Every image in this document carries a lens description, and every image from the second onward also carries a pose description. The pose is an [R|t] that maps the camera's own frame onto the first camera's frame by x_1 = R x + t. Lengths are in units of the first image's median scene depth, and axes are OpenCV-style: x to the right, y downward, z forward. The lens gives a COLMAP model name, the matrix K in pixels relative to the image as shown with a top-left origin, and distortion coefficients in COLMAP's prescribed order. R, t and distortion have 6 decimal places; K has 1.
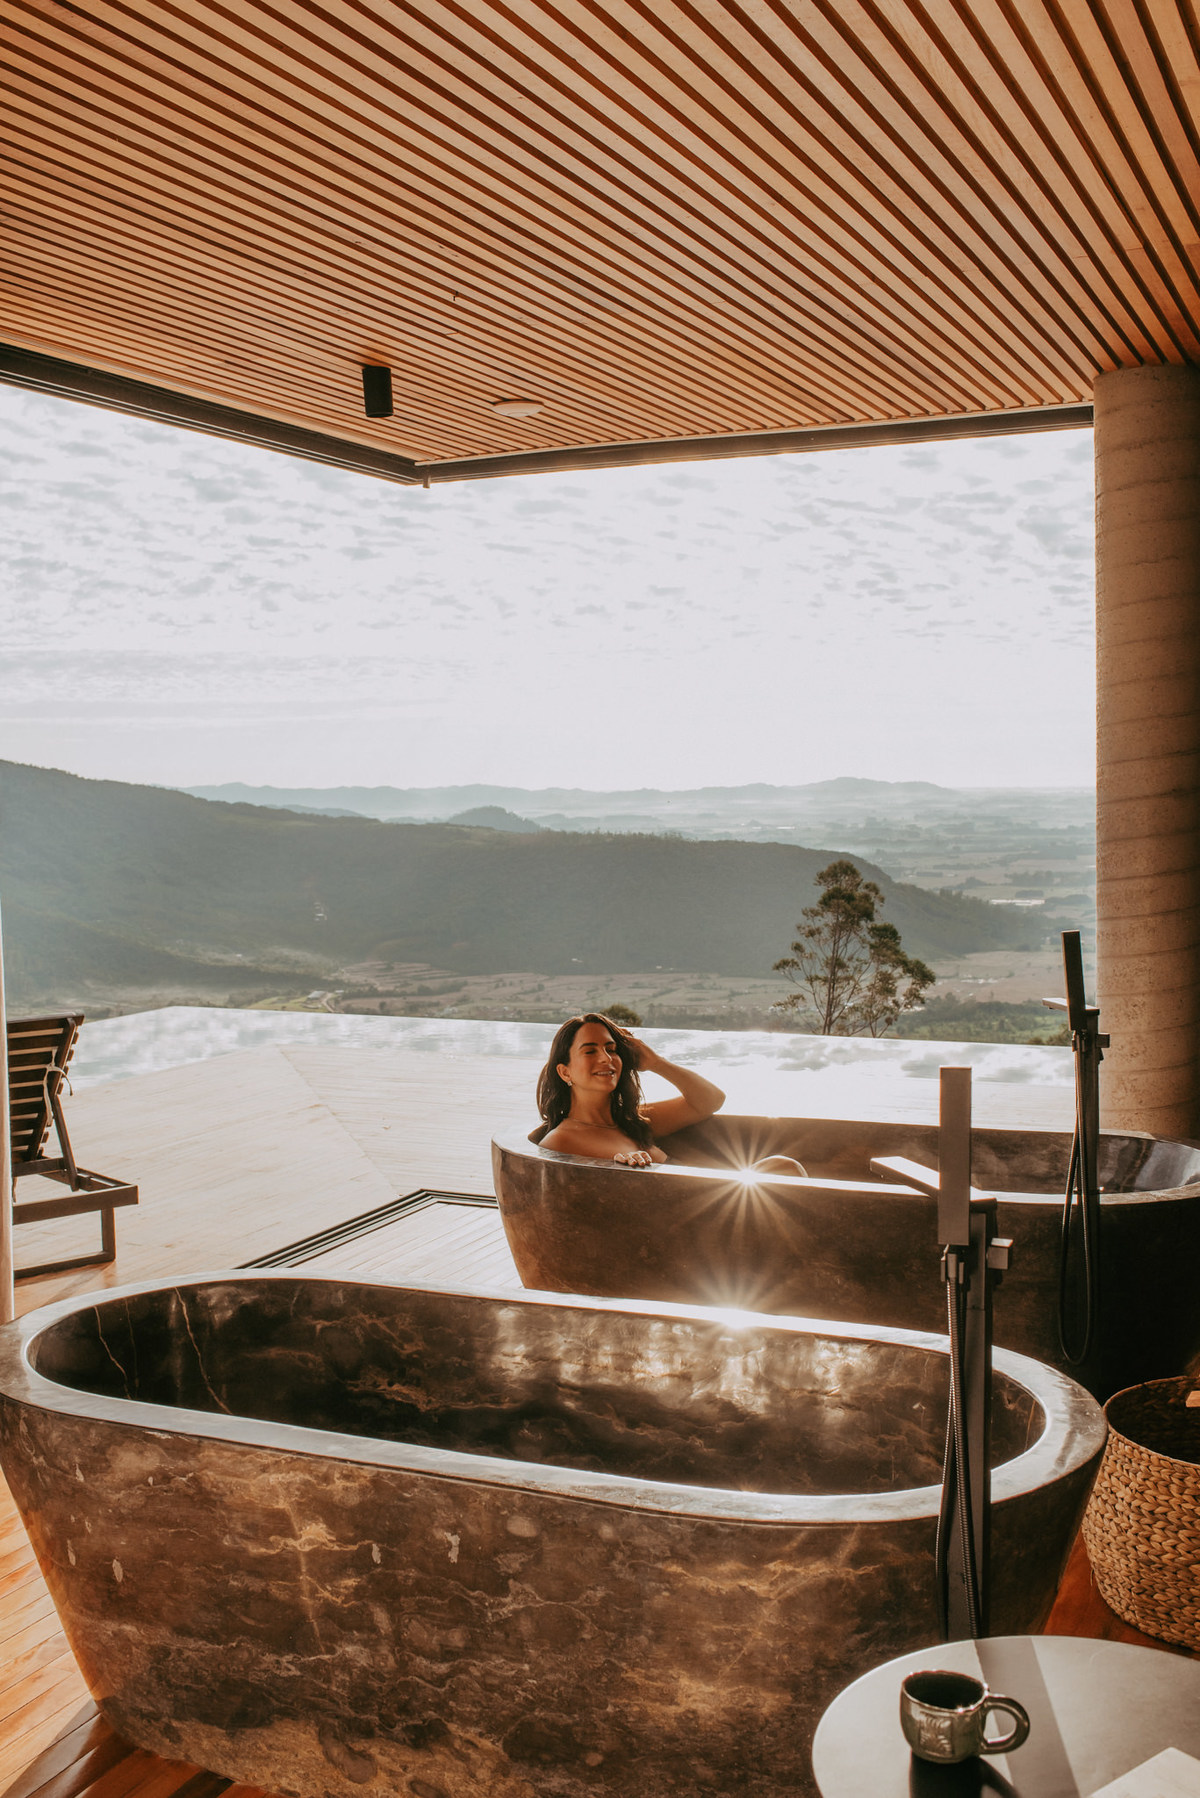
lens RADIAL K [[1864.0, 0, 593.1], [0, 1864.0, 902.4], [0, 0, 1]] dist [-0.073350, 0.000000]
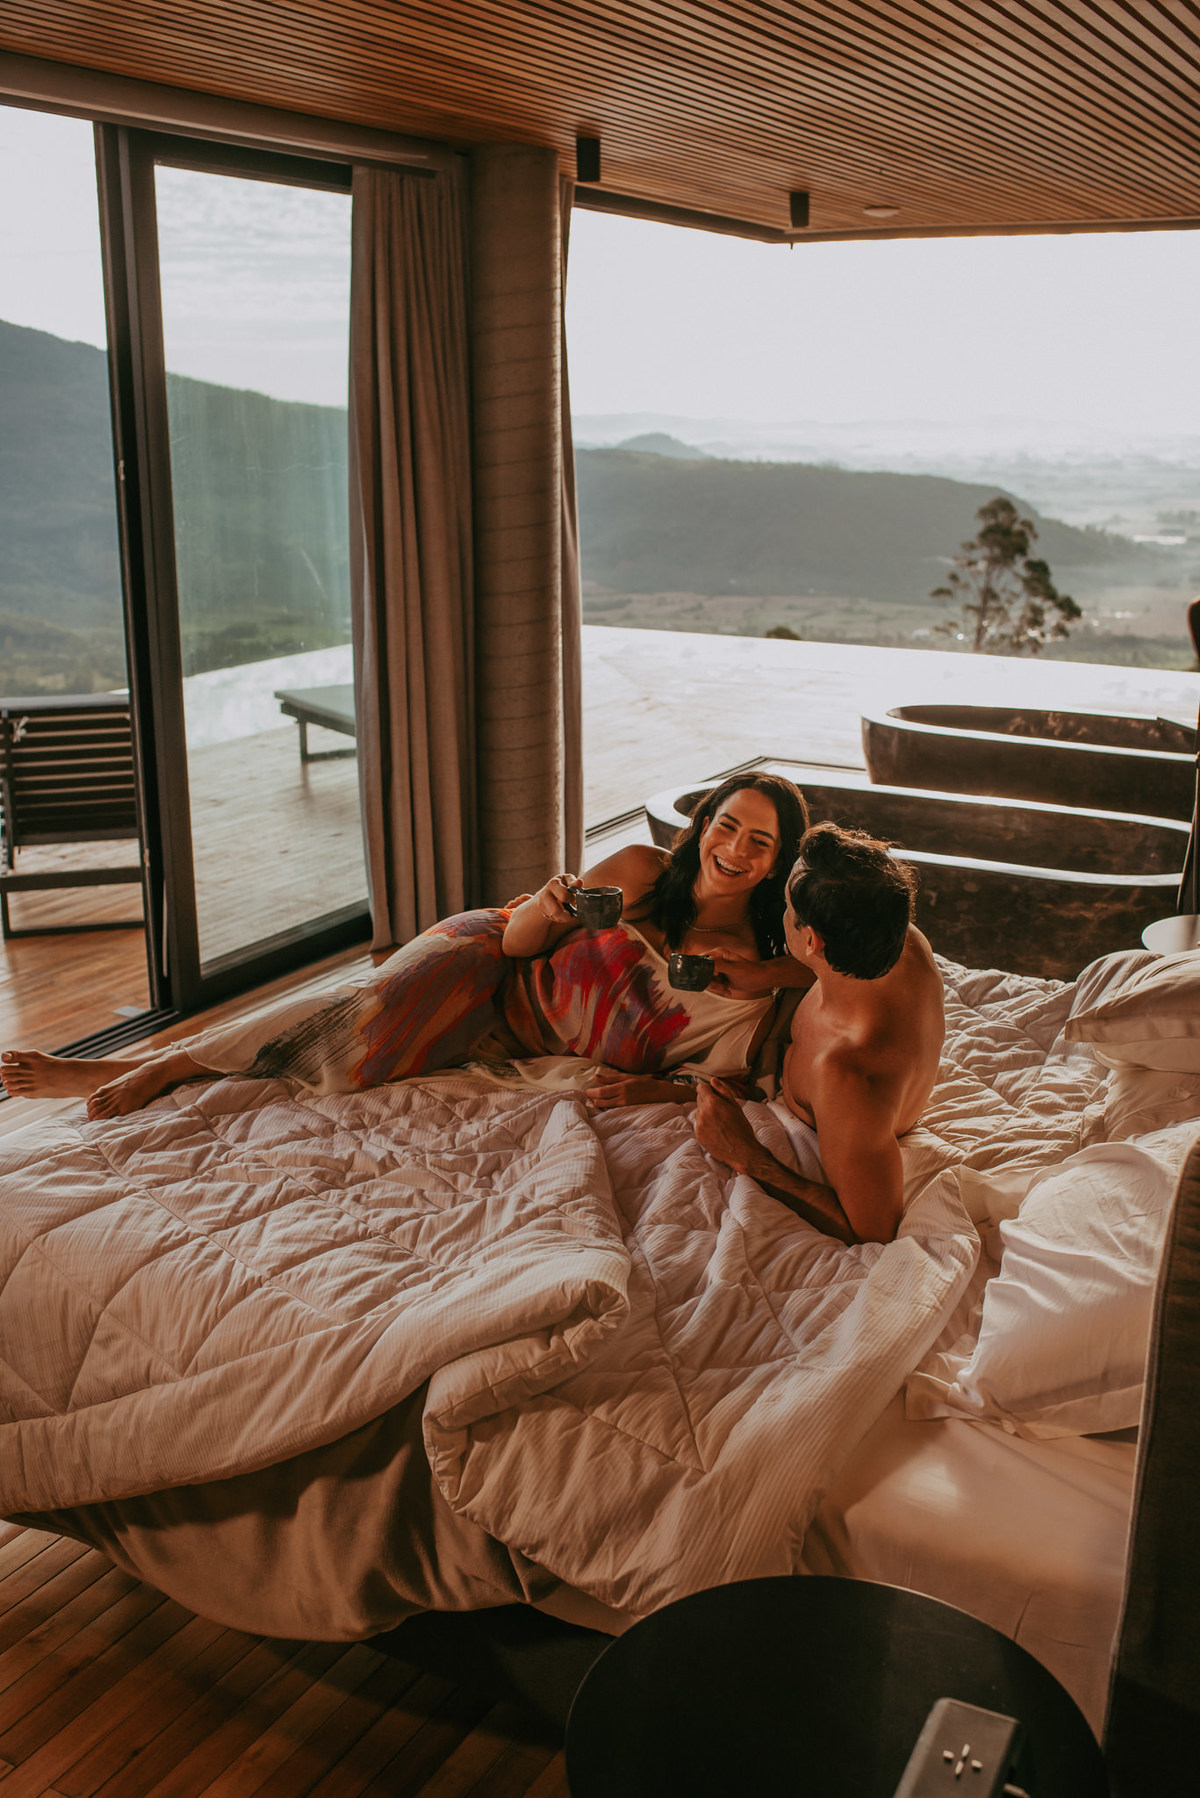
lens RADIAL K [[1725.2, 0, 598.5], [0, 1725.2, 895.6], [0, 0, 1]] dist [-0.074055, 0.000000]
pose [[0.995931, 0.041007, -0.080254, -0.233159], [-0.023192, 0.977112, 0.211459, -0.040562], [0.087089, -0.208737, 0.974086, -0.716346]]
